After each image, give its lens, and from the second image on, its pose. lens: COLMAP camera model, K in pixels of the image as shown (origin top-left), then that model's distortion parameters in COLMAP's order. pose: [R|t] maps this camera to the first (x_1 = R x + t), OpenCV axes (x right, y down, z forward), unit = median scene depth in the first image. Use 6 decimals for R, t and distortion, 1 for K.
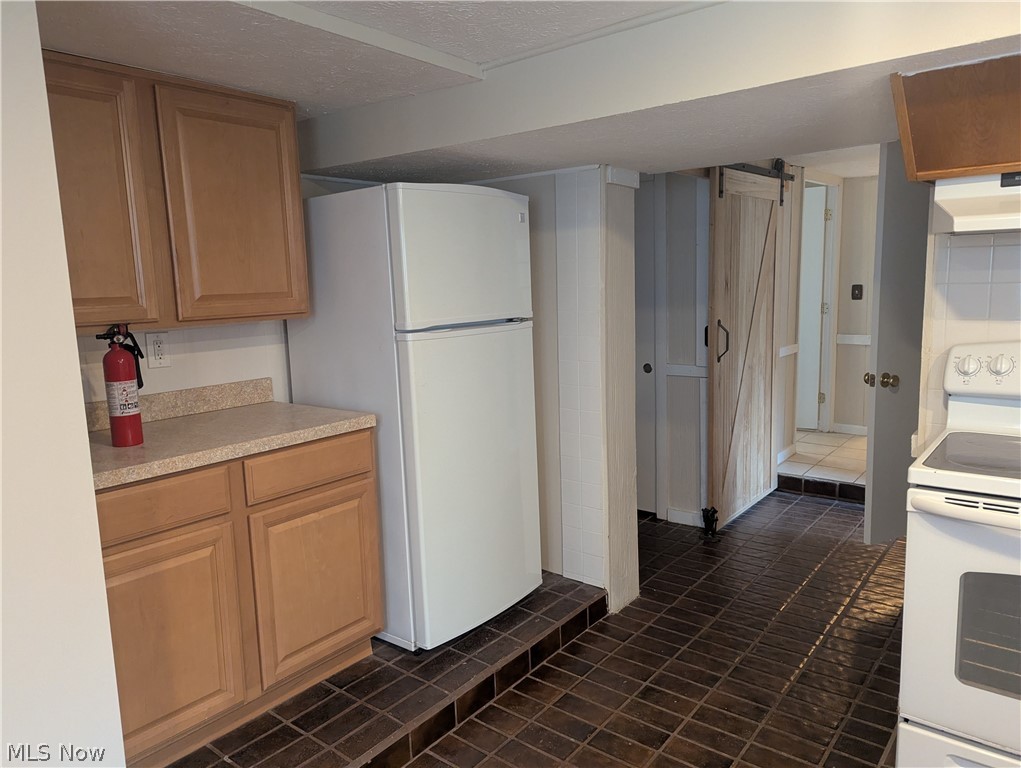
lens RADIAL K [[715.3, 0, 507.4], [0, 715.3, 387.2], [0, 0, 1]] dist [0.082739, -0.085571]
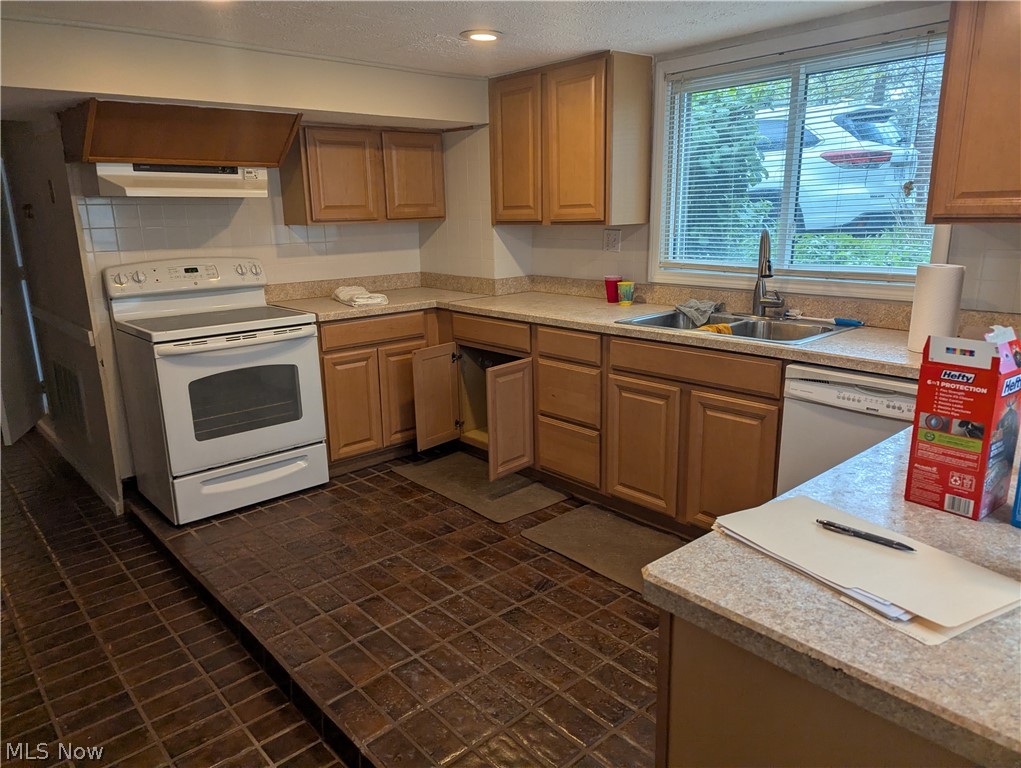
lens RADIAL K [[715.3, 0, 507.4], [0, 715.3, 387.2], [0, 0, 1]] dist [0.082739, -0.085571]
pose [[0.180736, -0.209369, 0.960989, -0.974797], [0.162438, 0.970016, 0.180786, 0.059018], [-0.970025, 0.123426, 0.209326, -0.171502]]
